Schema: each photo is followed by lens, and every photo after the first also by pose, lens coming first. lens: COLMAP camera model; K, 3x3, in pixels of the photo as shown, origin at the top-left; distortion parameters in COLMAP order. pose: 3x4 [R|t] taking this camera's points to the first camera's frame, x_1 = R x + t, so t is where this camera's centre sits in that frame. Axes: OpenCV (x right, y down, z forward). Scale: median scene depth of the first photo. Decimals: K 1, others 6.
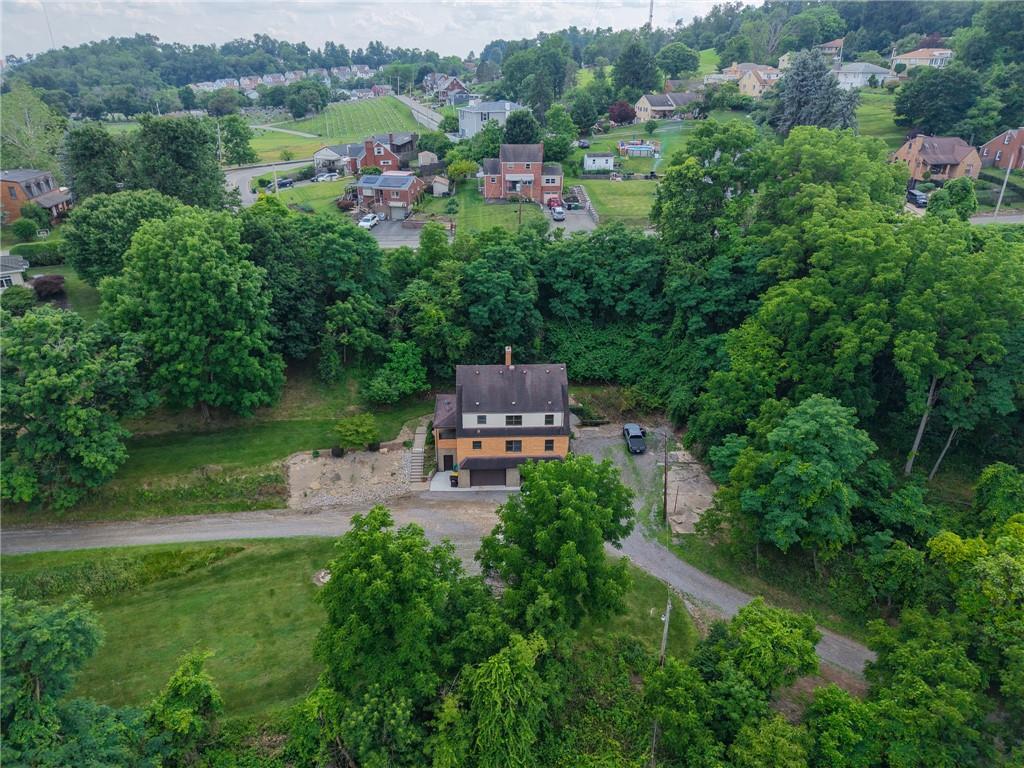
lens RADIAL K [[694.1, 0, 512.0], [0, 694.1, 384.0], [0, 0, 1]] dist [0.036960, -0.054541]
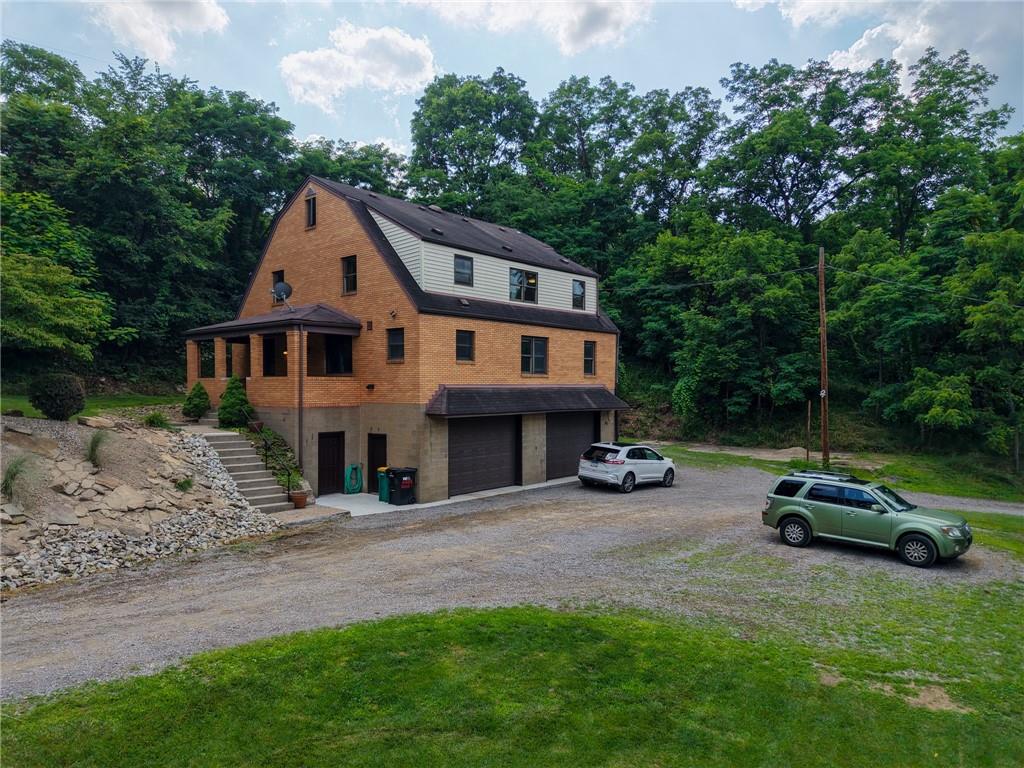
lens RADIAL K [[694.1, 0, 512.0], [0, 694.1, 384.0], [0, 0, 1]] dist [0.036960, -0.054541]
pose [[0.688289, -0.003791, 0.725426, -0.272967], [0.307035, 0.907527, -0.286574, 0.204669], [-0.657257, 0.419978, 0.625805, 0.780616]]
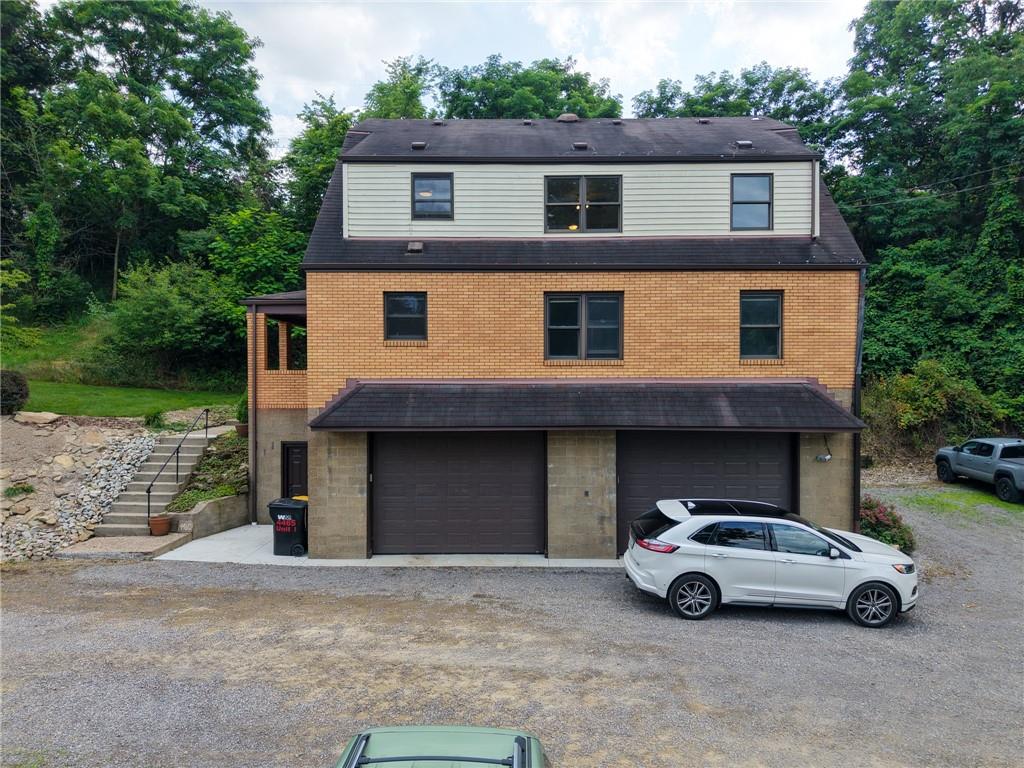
lens RADIAL K [[694.1, 0, 512.0], [0, 694.1, 384.0], [0, 0, 1]] dist [0.036960, -0.054541]
pose [[0.997991, -0.006510, -0.063024, -0.005967], [-0.020408, 0.908664, -0.417029, 0.189947], [0.059982, 0.417478, 0.906705, 0.818063]]
